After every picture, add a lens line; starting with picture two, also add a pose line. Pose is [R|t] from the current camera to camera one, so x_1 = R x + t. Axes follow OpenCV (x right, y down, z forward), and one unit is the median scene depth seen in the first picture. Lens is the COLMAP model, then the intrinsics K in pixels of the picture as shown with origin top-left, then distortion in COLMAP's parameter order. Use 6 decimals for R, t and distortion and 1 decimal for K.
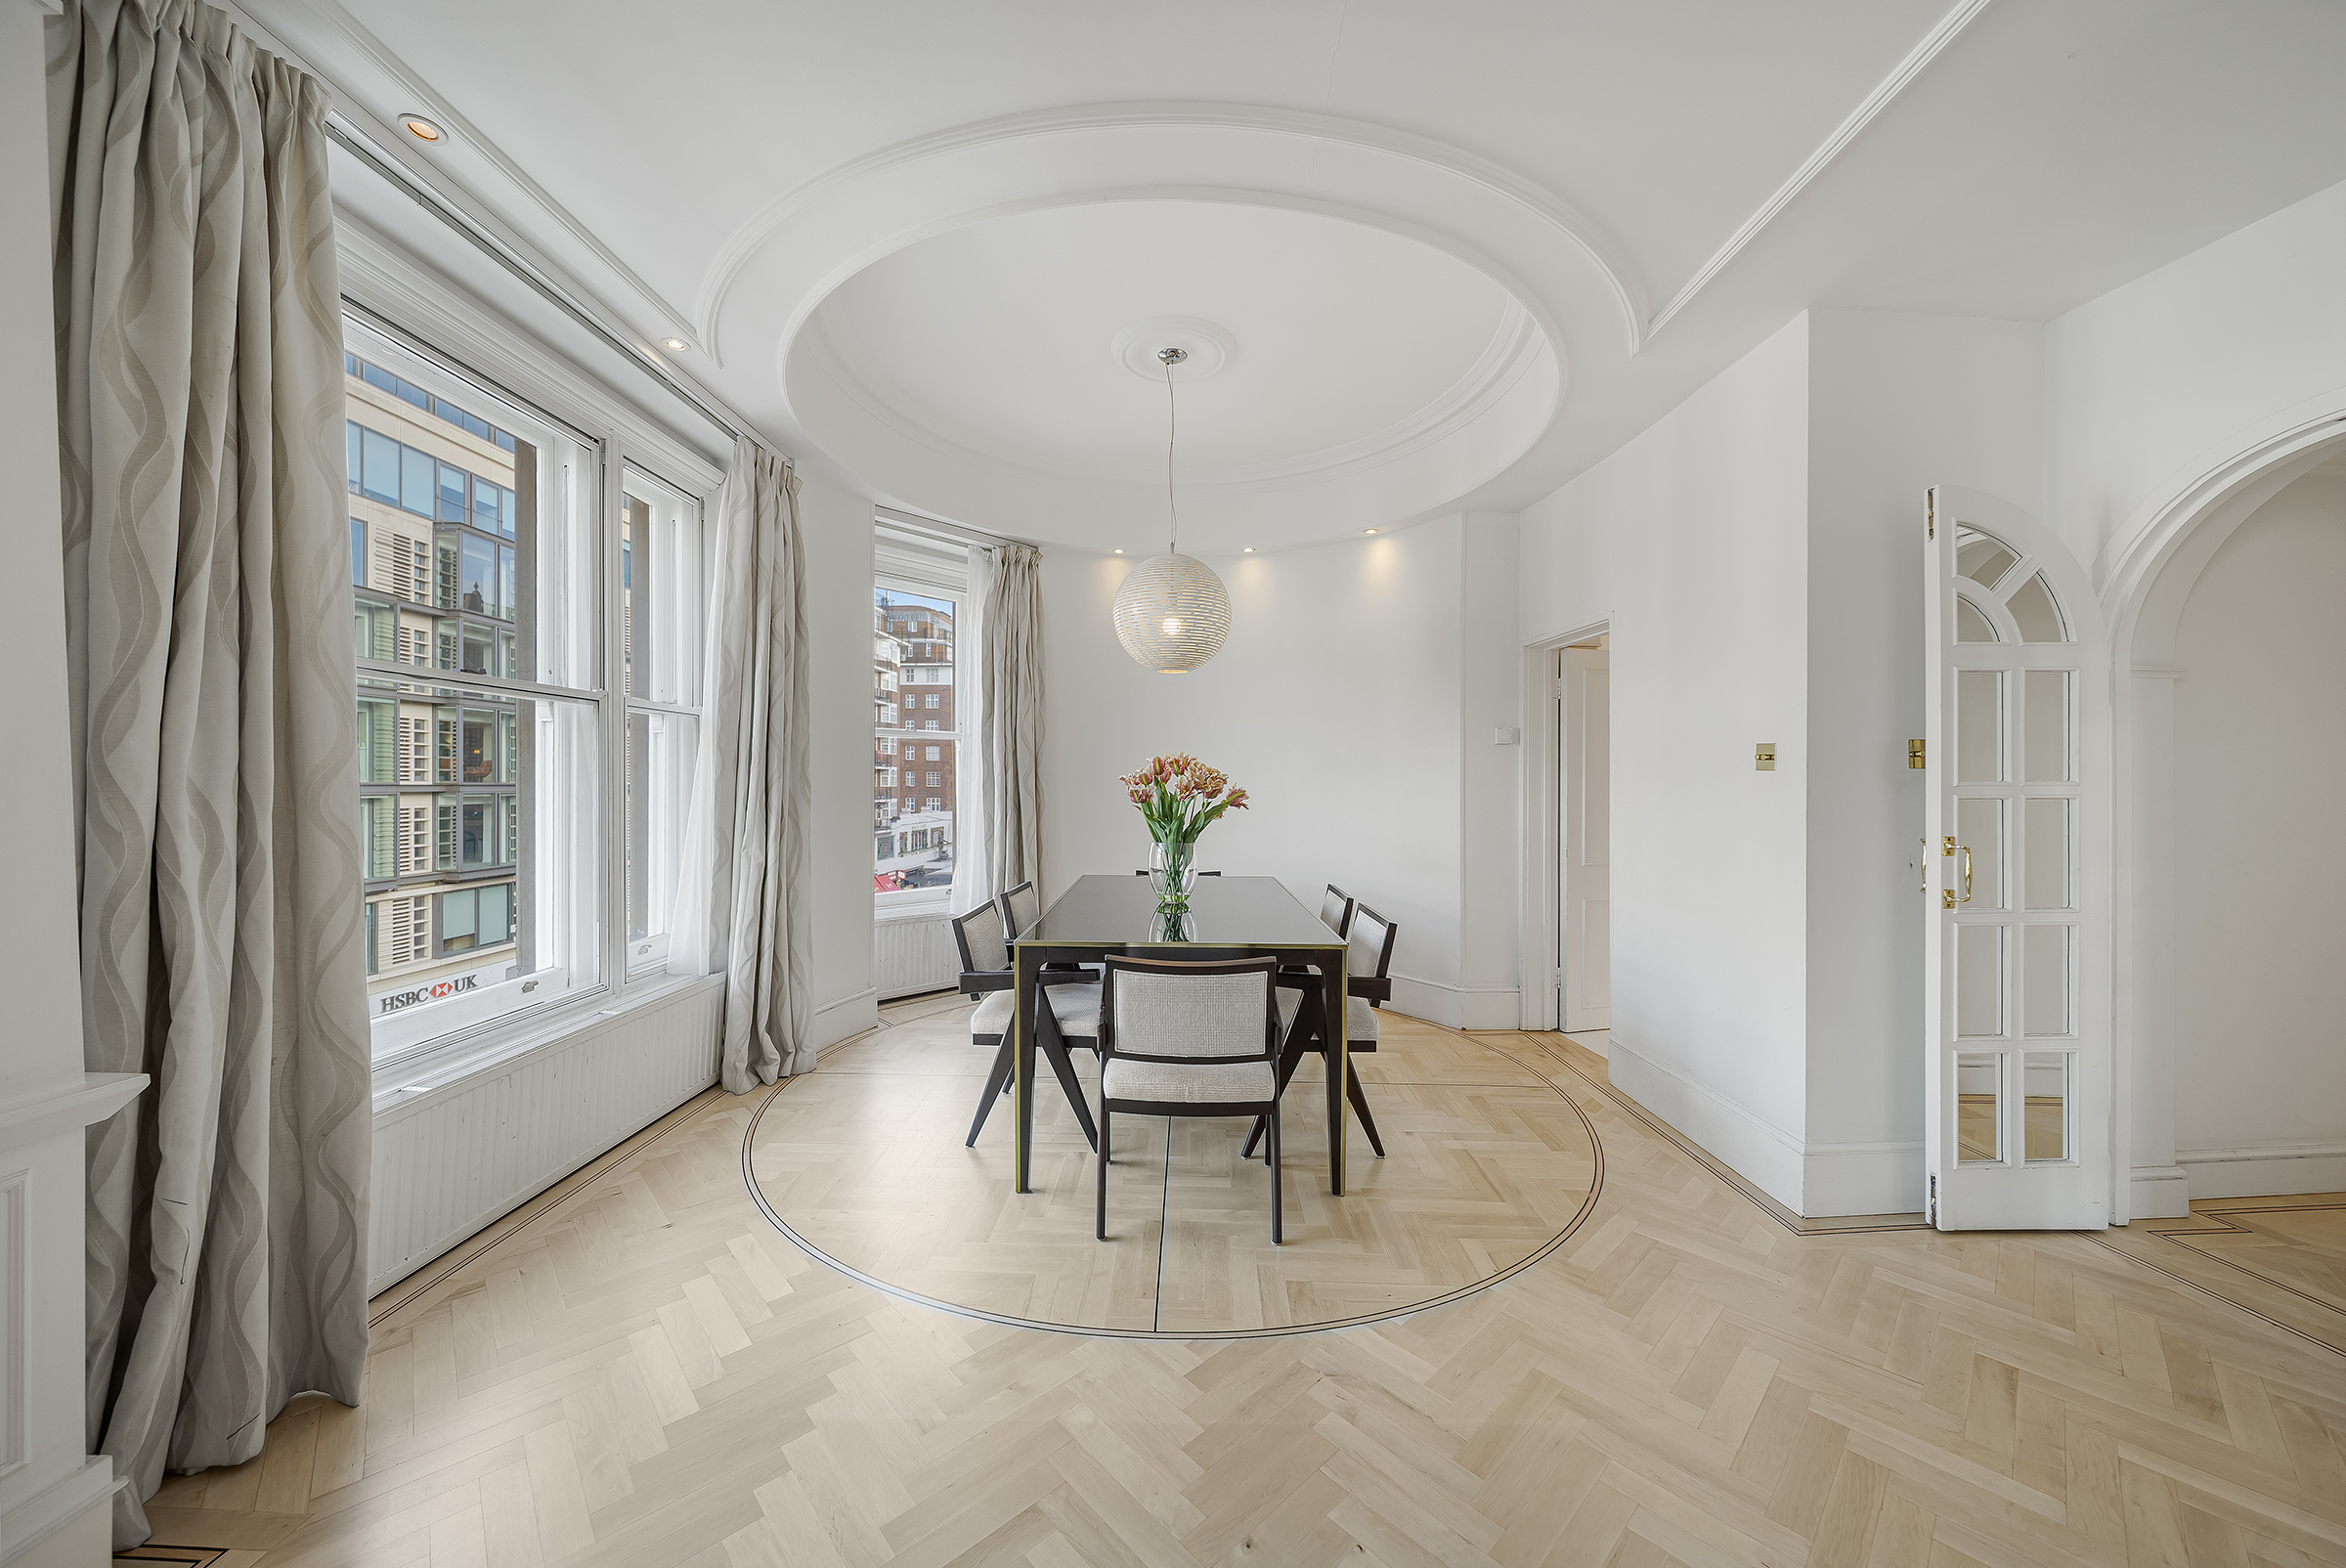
lens RADIAL K [[801.0, 0, 1104.0], [0, 801.0, 790.9], [0, 0, 1]] dist [0.000577, 0.000025]
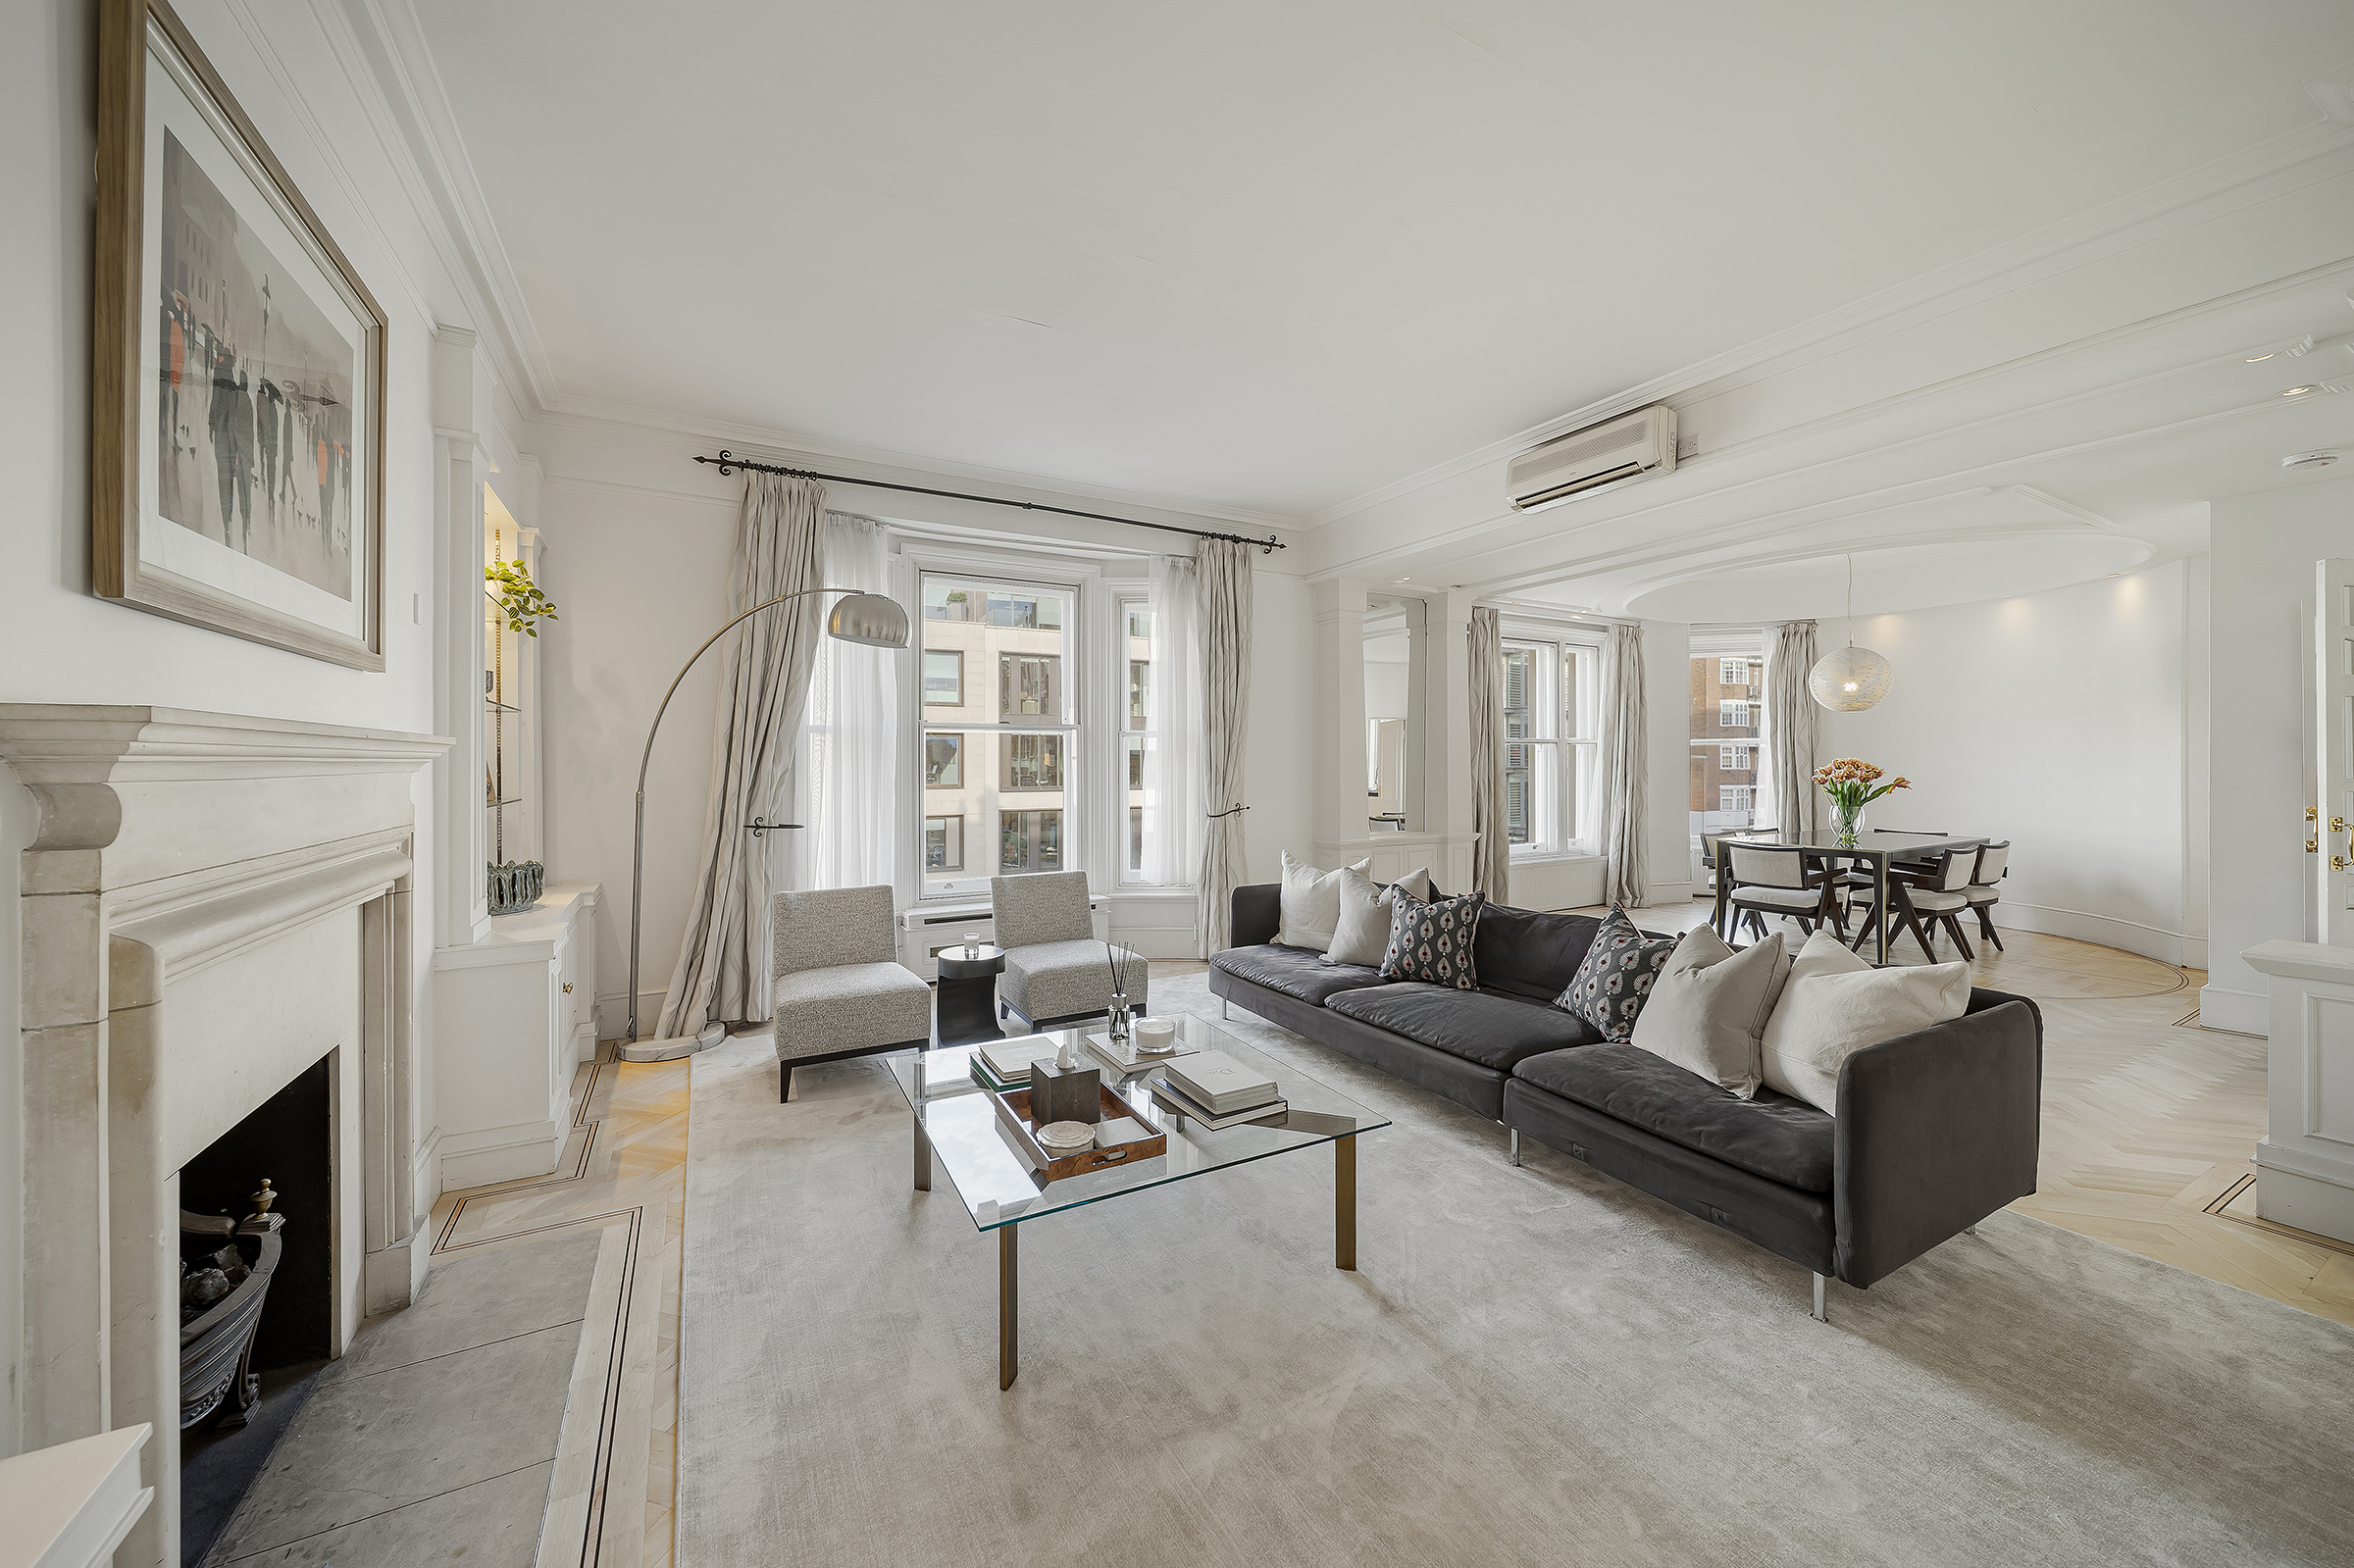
lens RADIAL K [[844.4, 0, 1200.8], [0, 844.4, 769.8], [0, 0, 1]] dist [0.001231, 0.000033]
pose [[0.591615, -0.003751, -0.806212, 0.770709], [0.001518, 0.999993, -0.003539, -0.014947], [0.806219, 0.000870, 0.591616, -1.338482]]
